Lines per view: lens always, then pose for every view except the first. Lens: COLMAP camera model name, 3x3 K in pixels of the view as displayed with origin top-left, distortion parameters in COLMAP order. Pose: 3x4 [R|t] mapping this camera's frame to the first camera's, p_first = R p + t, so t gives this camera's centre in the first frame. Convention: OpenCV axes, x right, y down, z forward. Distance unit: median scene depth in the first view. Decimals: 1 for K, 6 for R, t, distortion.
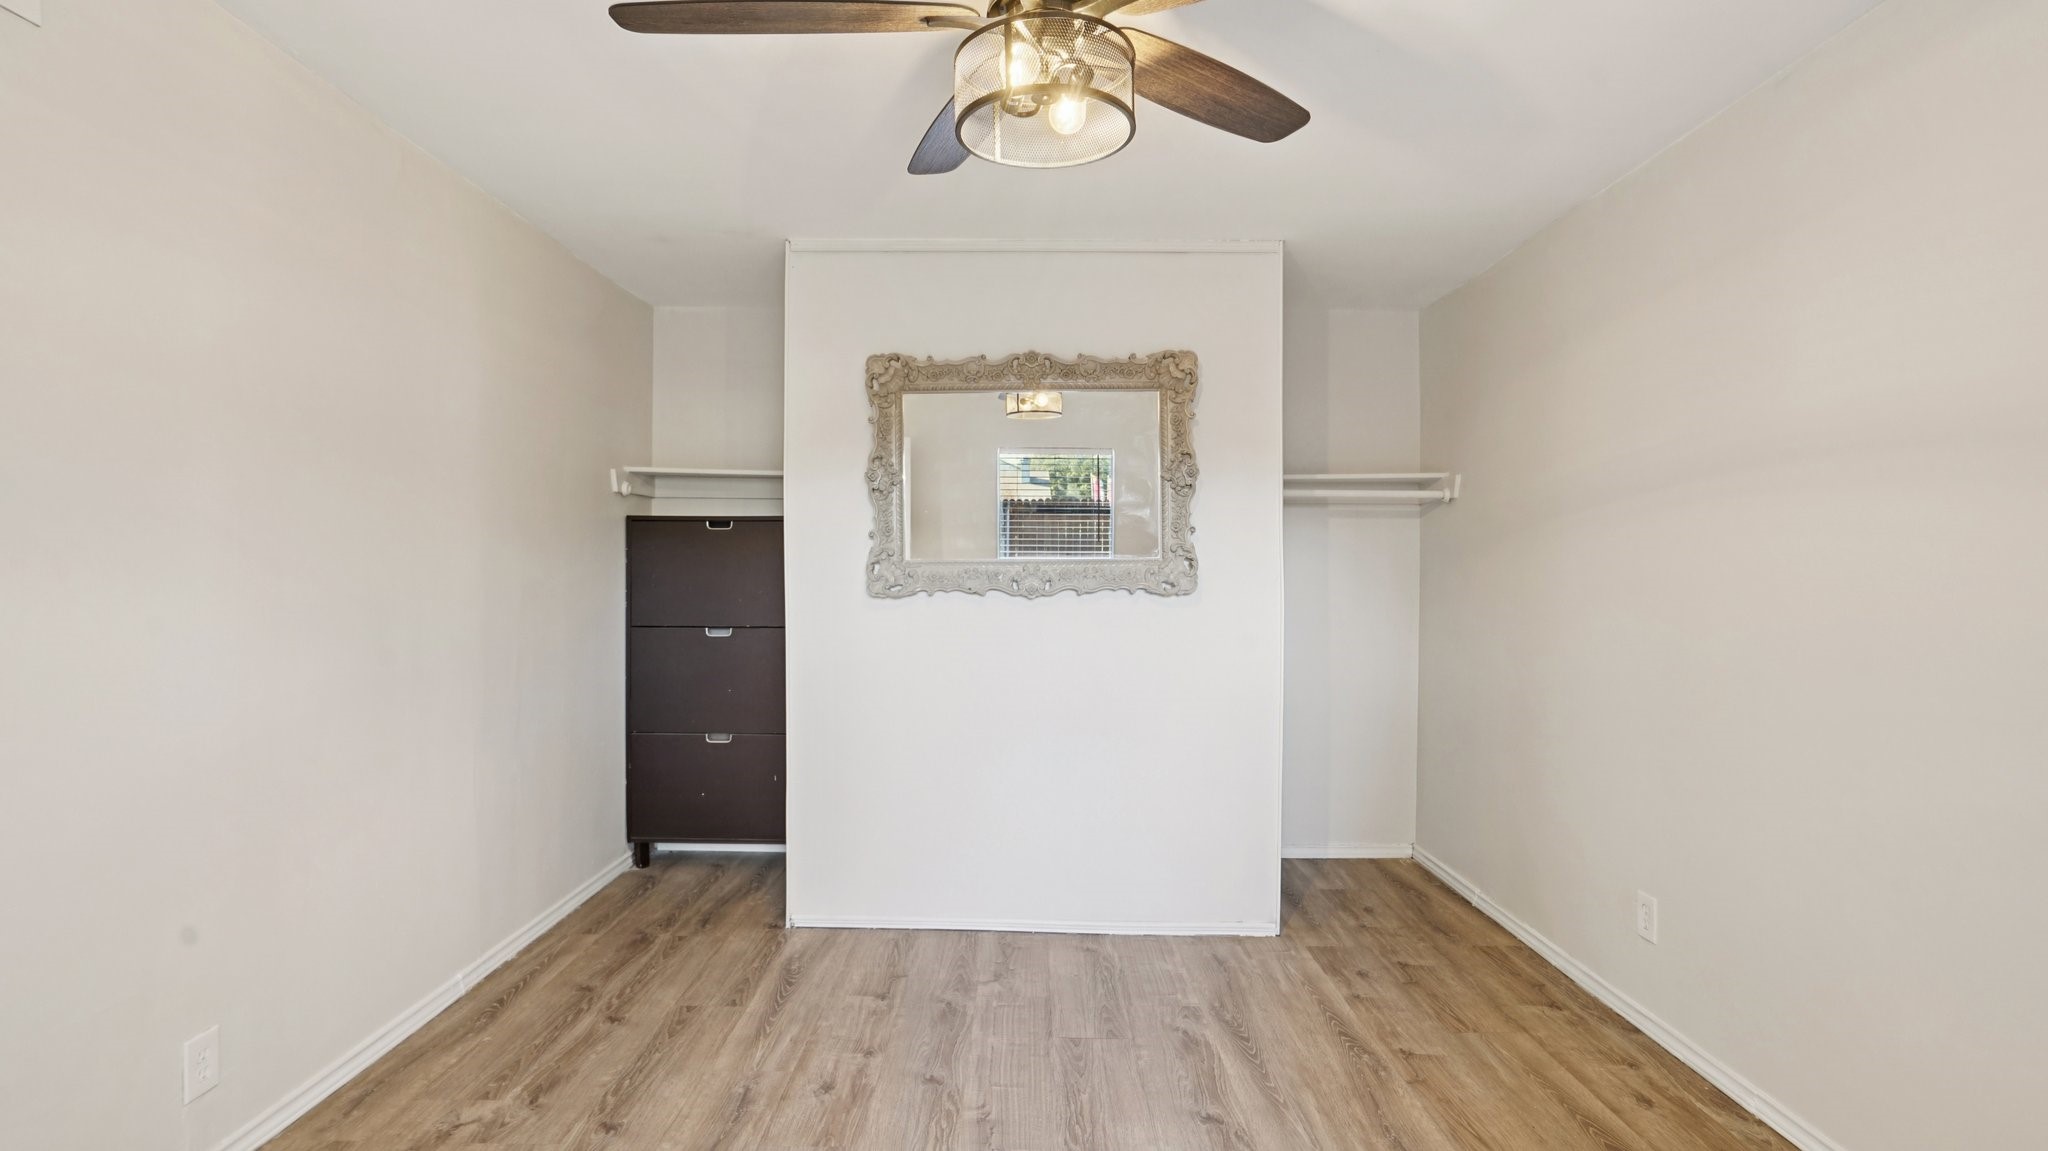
lens RADIAL K [[973.5, 0, 1011.2], [0, 973.5, 570.5], [0, 0, 1]] dist [-0.038916, 0.021734]
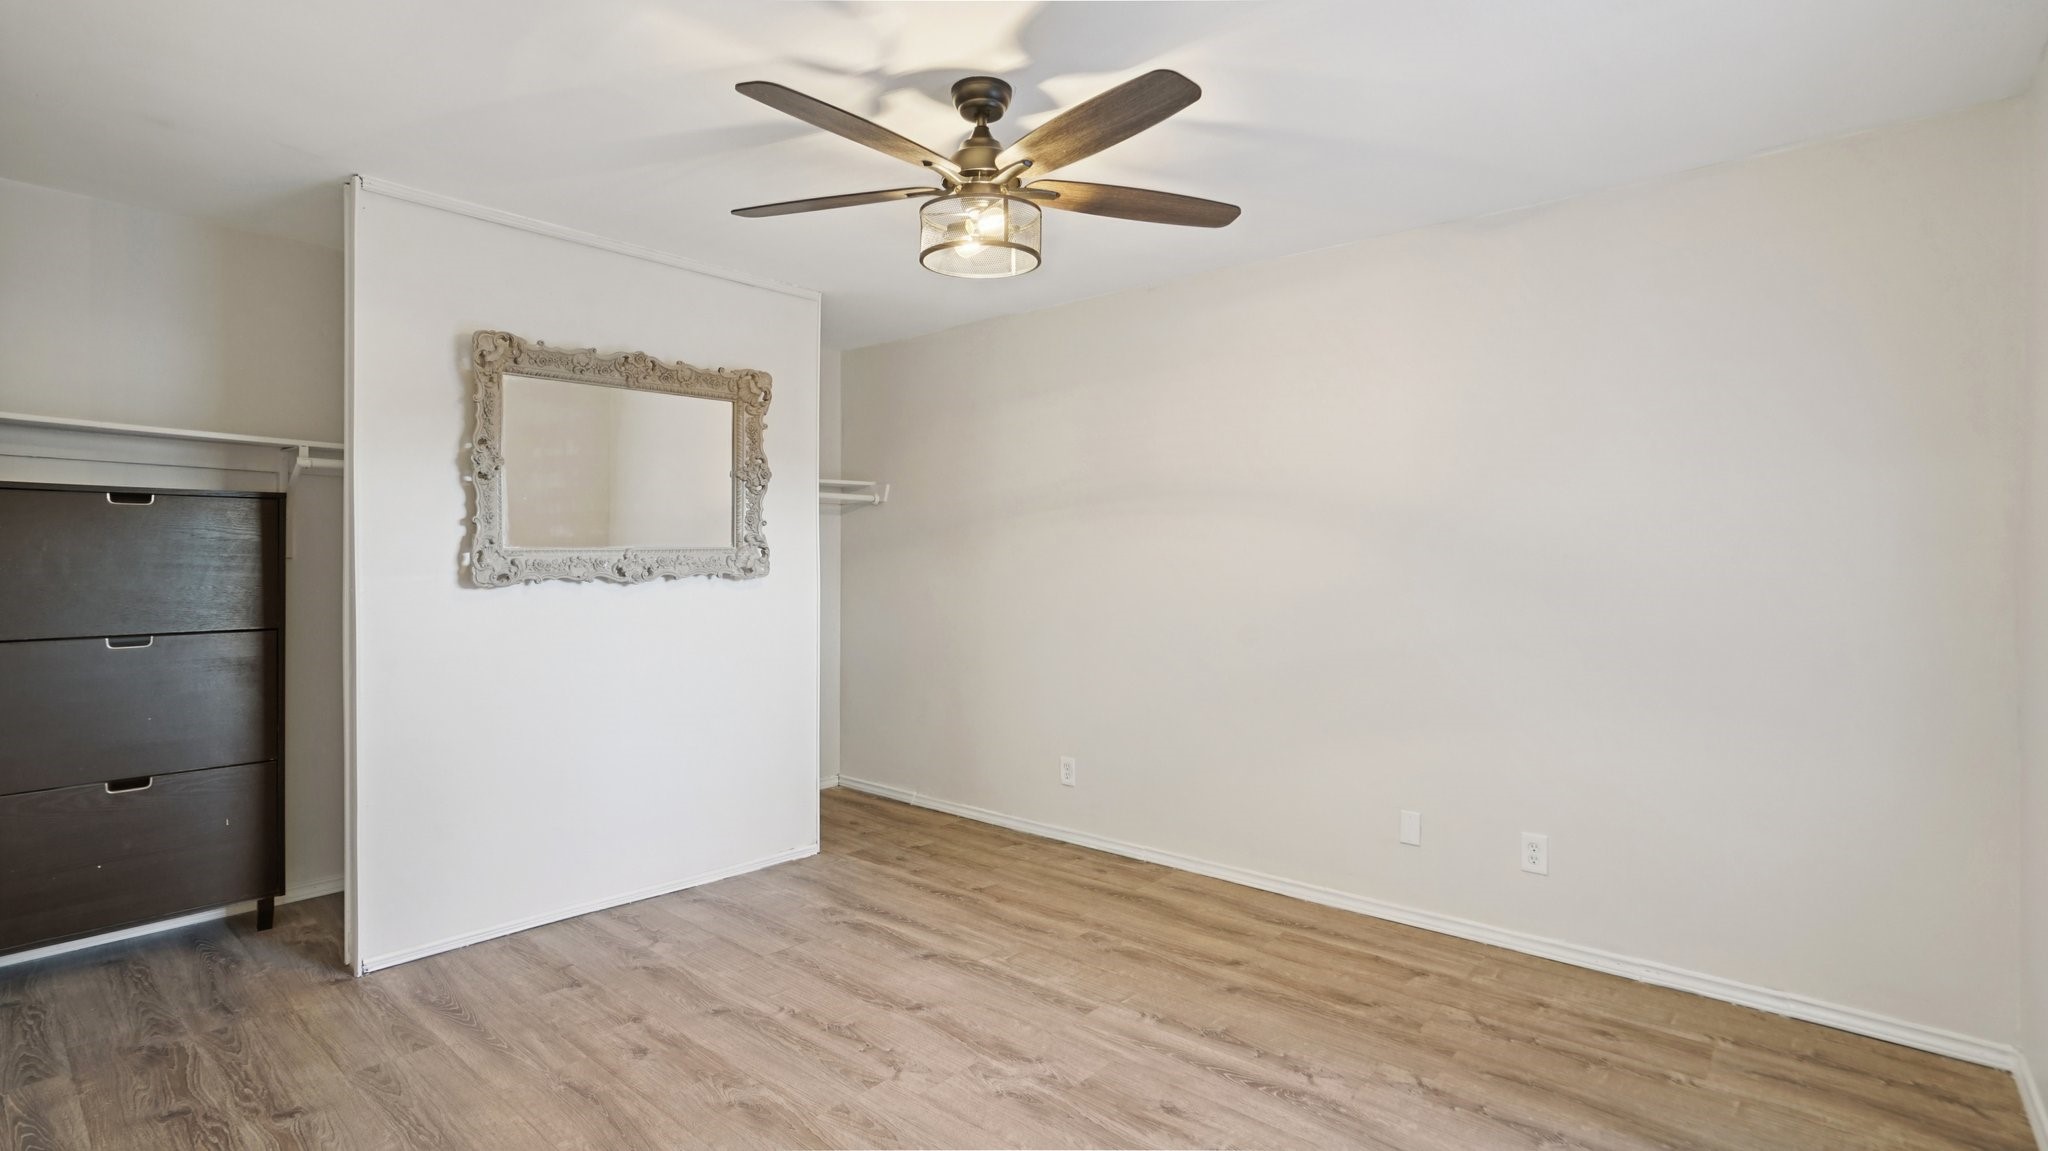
lens RADIAL K [[973.5, 0, 1017.2], [0, 973.5, 542.8], [0, 0, 1]] dist [-0.038916, 0.021734]
pose [[0.643725, 0.008163, 0.765214, -0.535927], [0.002443, 0.999916, -0.012722, -0.002454], [-0.765253, 0.010059, 0.643651, 0.004264]]
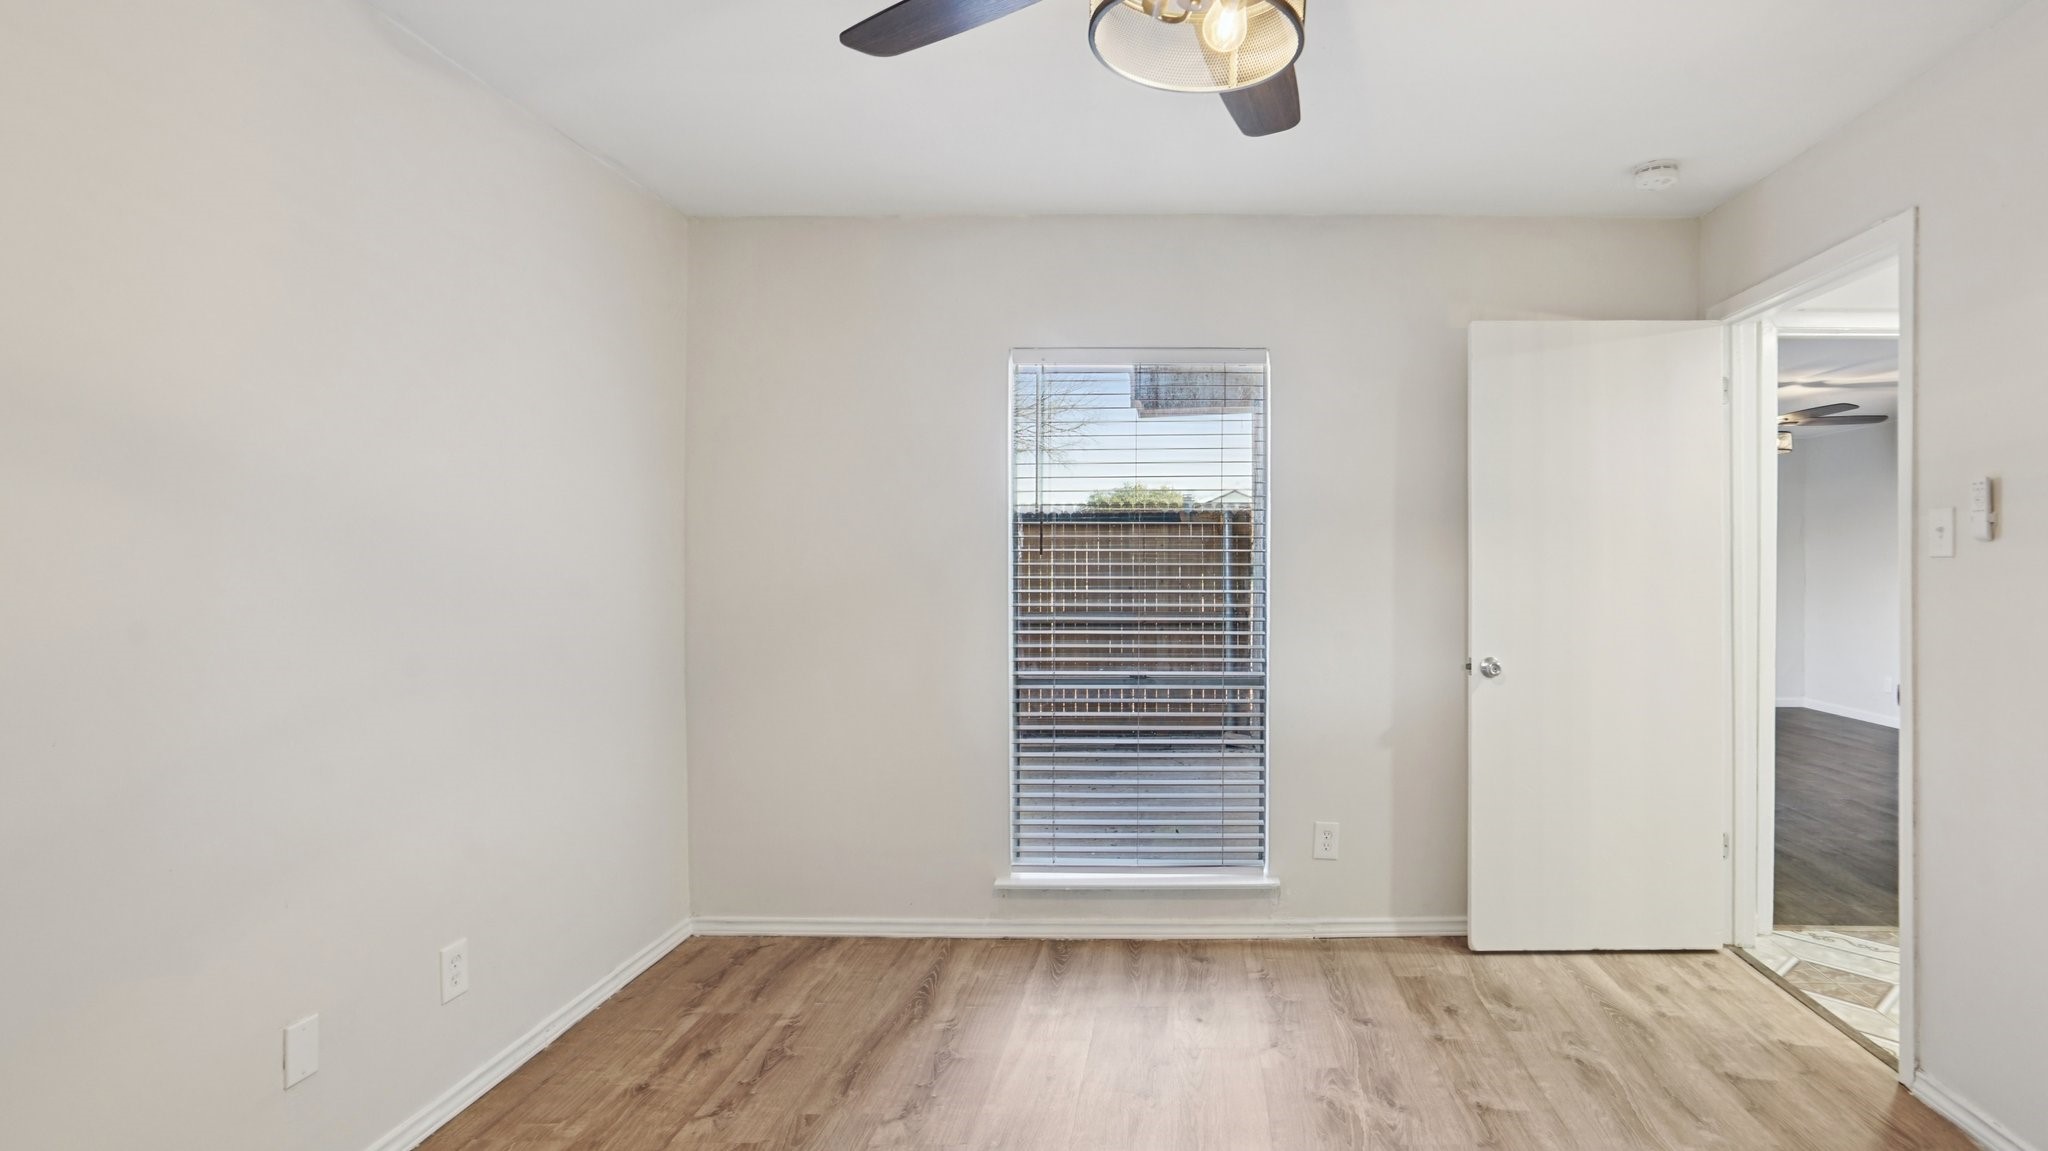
lens RADIAL K [[973.5, 0, 1171.0], [0, 973.5, 570.7], [0, 0, 1]] dist [-0.038916, 0.021734]
pose [[-0.999972, -0.004855, -0.005718, 0.032588], [-0.004890, 0.999968, 0.006260, 0.004169], [0.005688, 0.006288, -0.999964, 0.922510]]
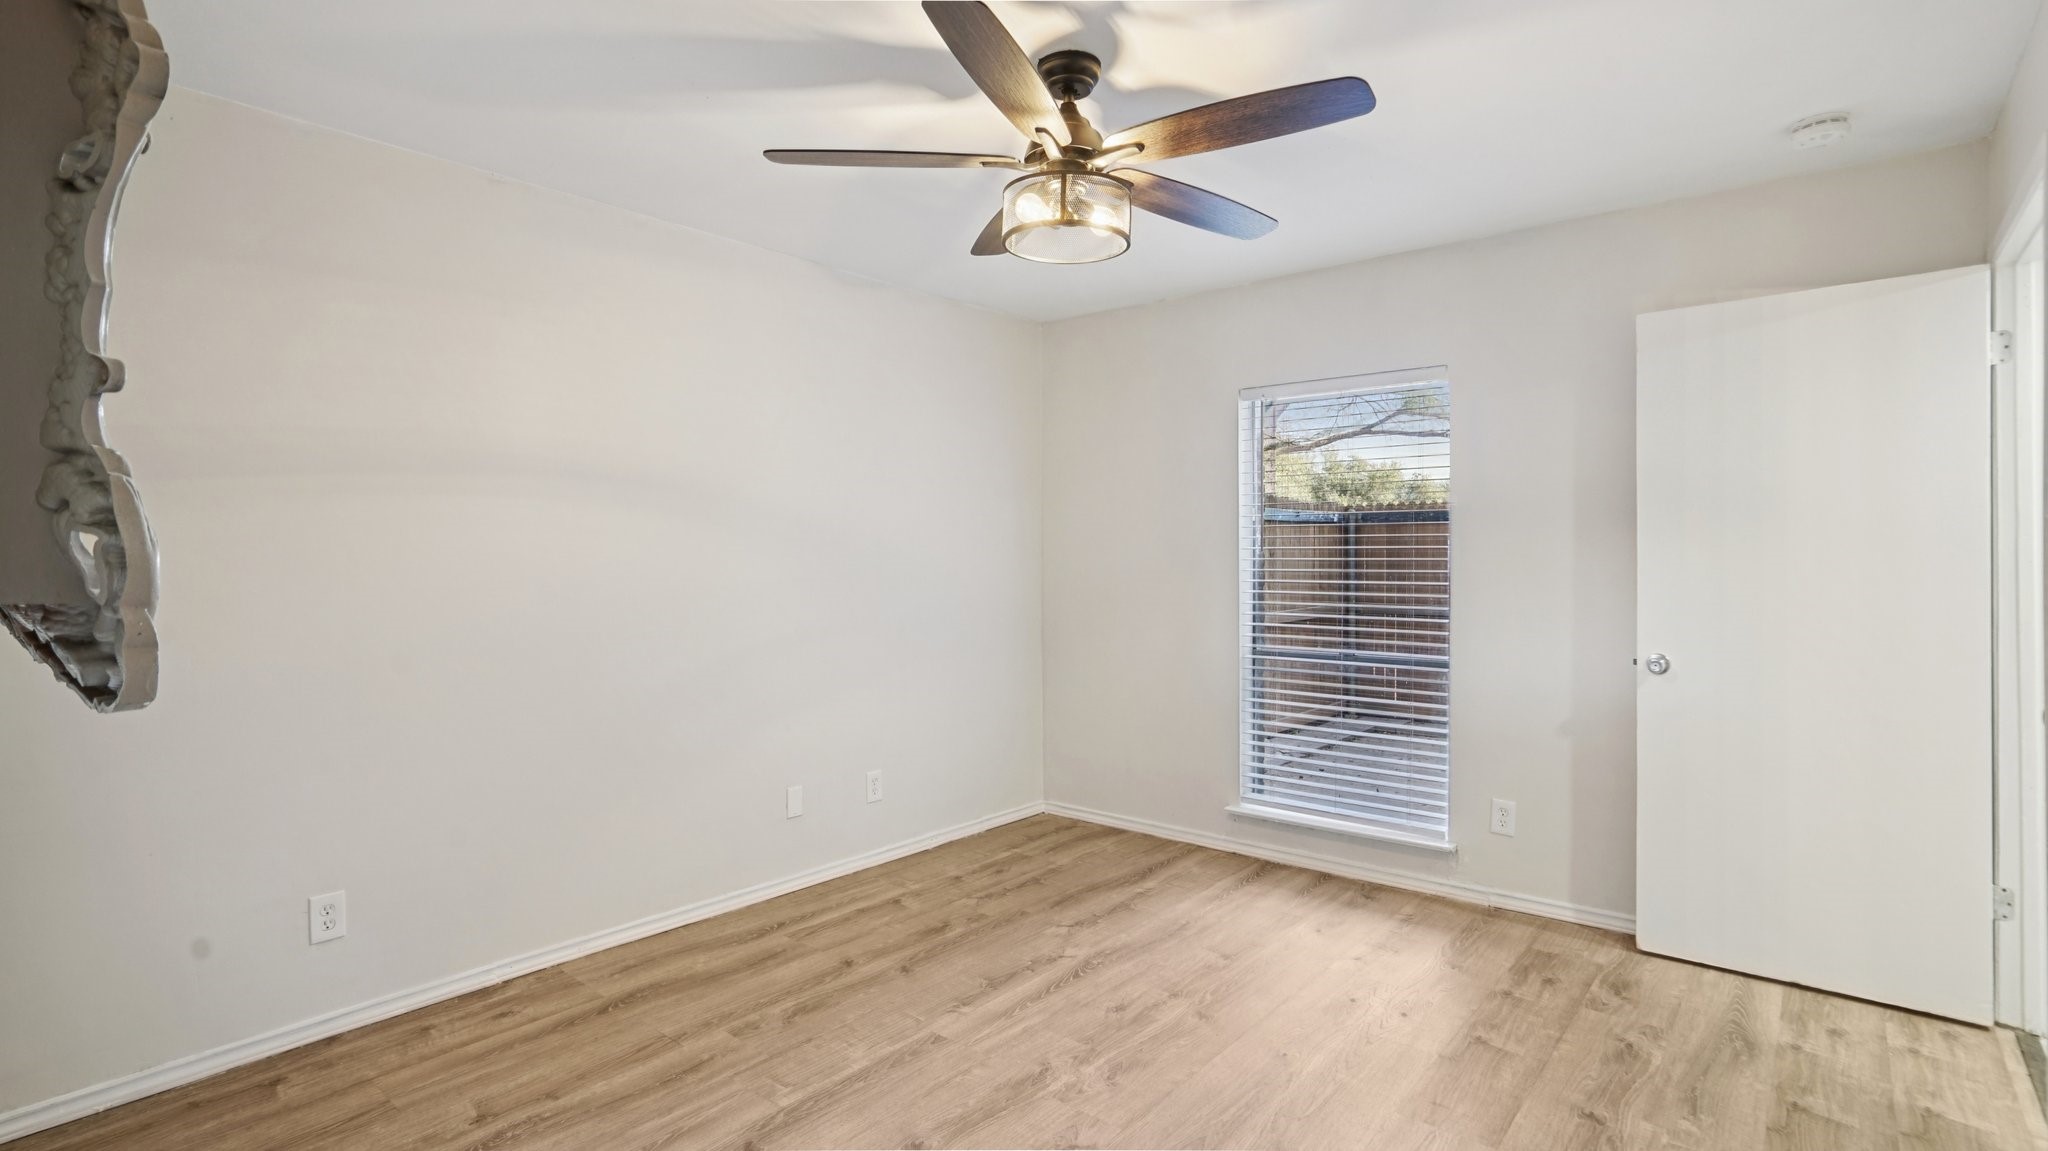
lens RADIAL K [[973.5, 0, 1044.5], [0, 973.5, 545.7], [0, 0, 1]] dist [-0.038916, 0.021734]
pose [[-0.778782, 0.002222, 0.627290, -0.414202], [-0.000352, 0.999992, -0.003980, -0.006758], [-0.627294, -0.003321, -0.778775, 1.071098]]
